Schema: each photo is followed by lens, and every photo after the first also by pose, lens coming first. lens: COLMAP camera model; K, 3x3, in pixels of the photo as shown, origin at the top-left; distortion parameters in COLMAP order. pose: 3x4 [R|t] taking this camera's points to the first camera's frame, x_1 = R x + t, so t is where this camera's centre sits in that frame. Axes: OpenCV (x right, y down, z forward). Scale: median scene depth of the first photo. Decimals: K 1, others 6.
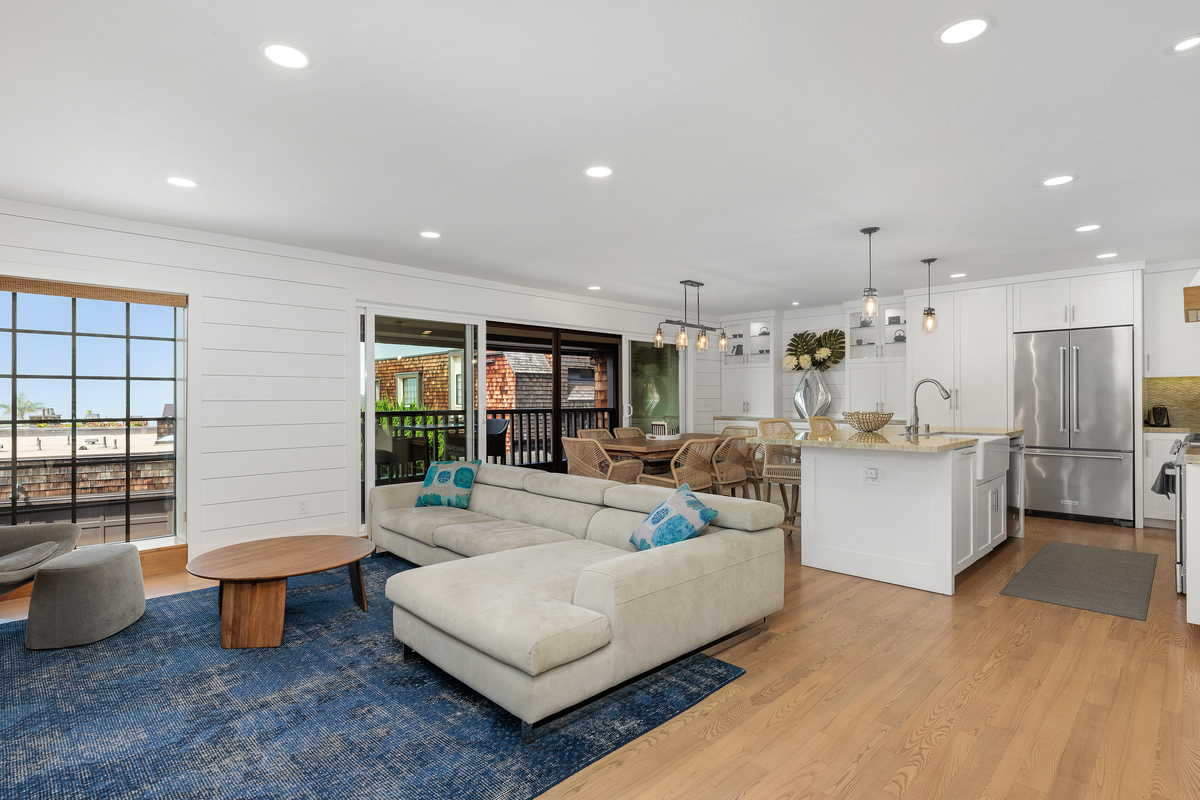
lens RADIAL K [[605.0, 0, 600.0], [0, 605.0, 400.0], [0, 0, 1]] dist [0.001180, 0.000019]
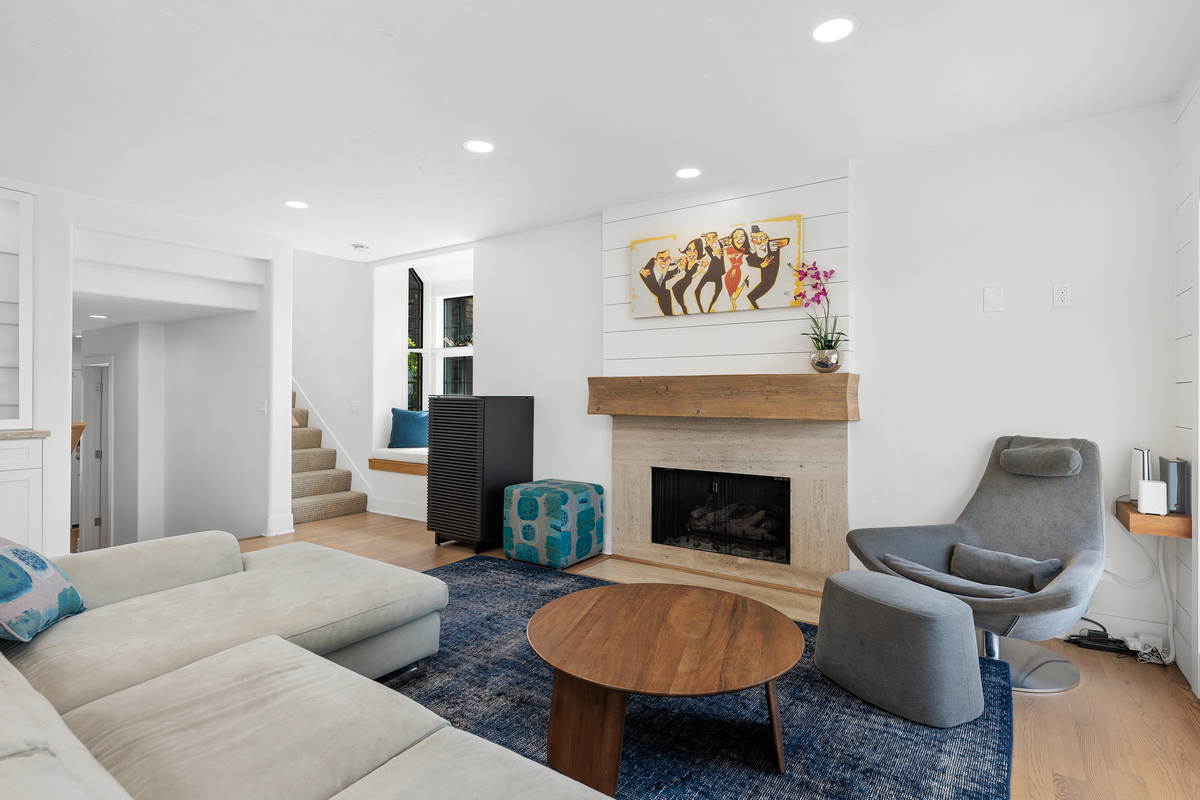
lens RADIAL K [[595.3, 0, 596.6], [0, 595.3, 393.5], [0, 0, 1]] dist [0.000406, 0.000045]
pose [[-0.982756, 0.001302, -0.184901, -0.136685], [0.000803, 0.999996, 0.002776, 0.006350], [0.184903, 0.002580, -0.982753, 0.635898]]
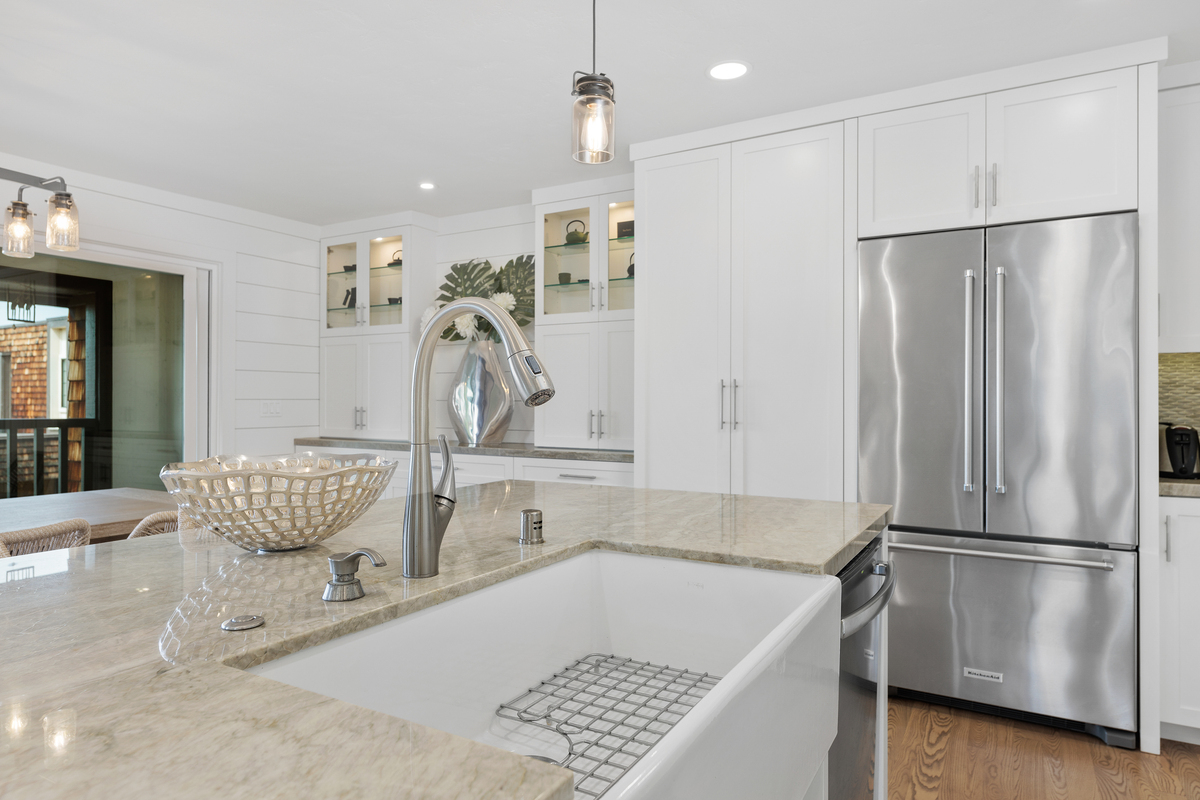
lens RADIAL K [[726.5, 0, 600.0], [0, 726.5, 400.0], [0, 0, 1]] dist [0.003540, 0.000852]
pose [[0.966409, 0.009119, 0.256849, 0.294689], [-0.007863, 0.999952, -0.005917, -0.000693], [-0.256890, 0.003699, 0.966433, 0.431988]]
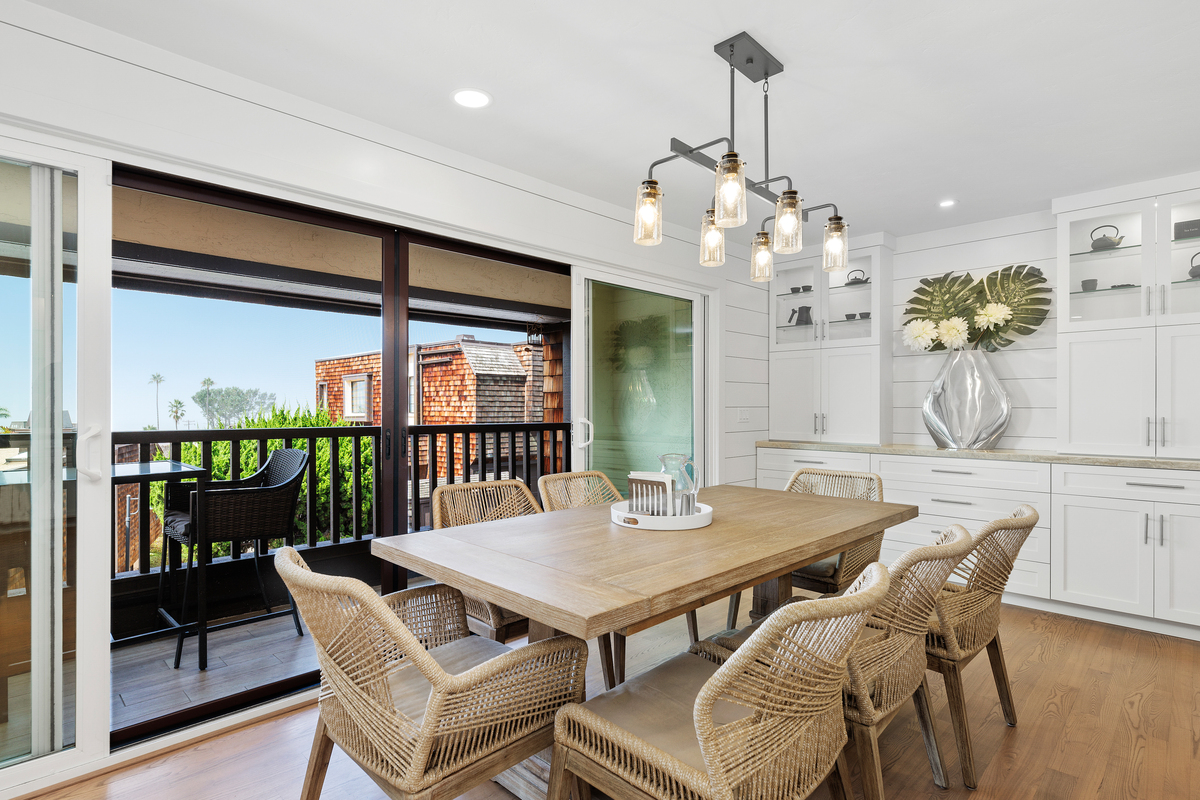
lens RADIAL K [[607.8, 0, 599.6], [0, 607.8, 407.2], [0, 0, 1]] dist [-0.001200, -0.000104]
pose [[0.999981, 0.004405, 0.004216, 0.052692], [-0.004398, 0.999989, -0.001504, -0.000998], [-0.004223, 0.001485, 0.999990, 0.508763]]
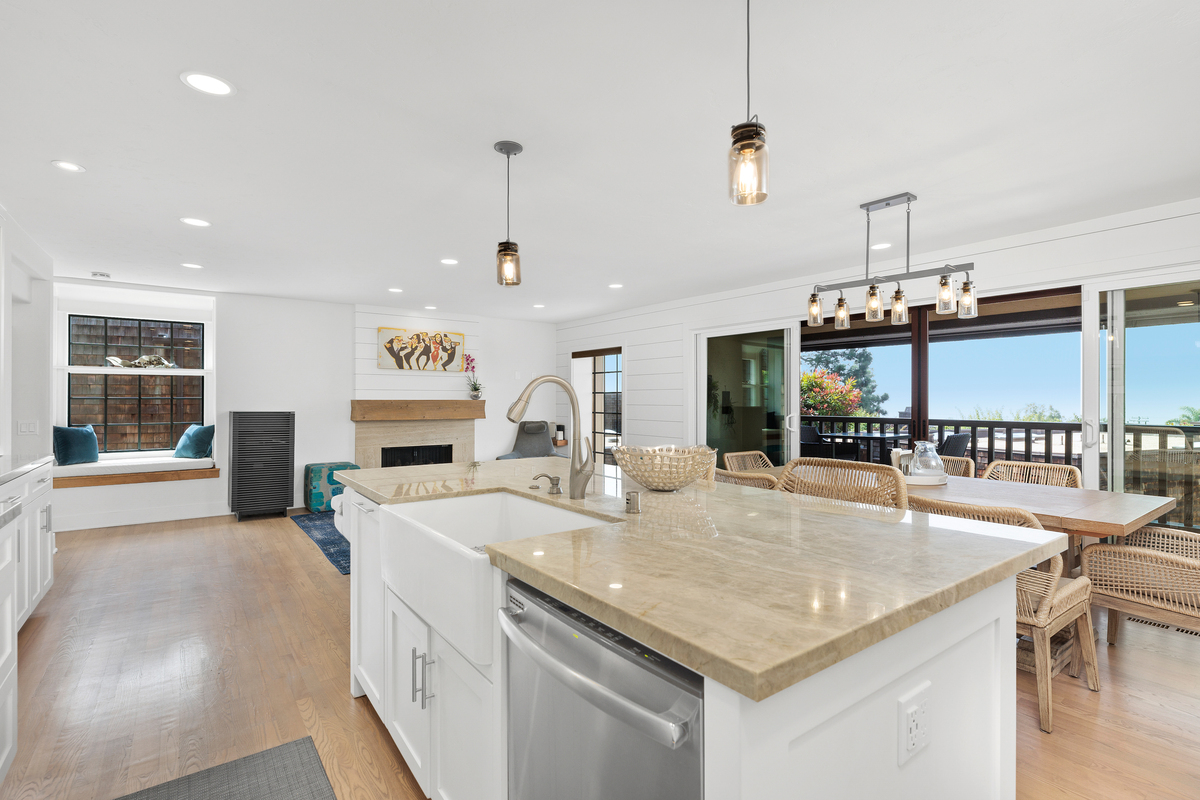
lens RADIAL K [[559.1, 0, 597.1], [0, 559.1, 398.9], [0, 0, 1]] dist [0.001577, -0.000014]
pose [[-0.154080, 0.002111, -0.988056, 0.529868], [-0.002893, 0.999992, 0.002588, -0.010282], [0.988054, 0.003258, -0.154073, 0.621632]]
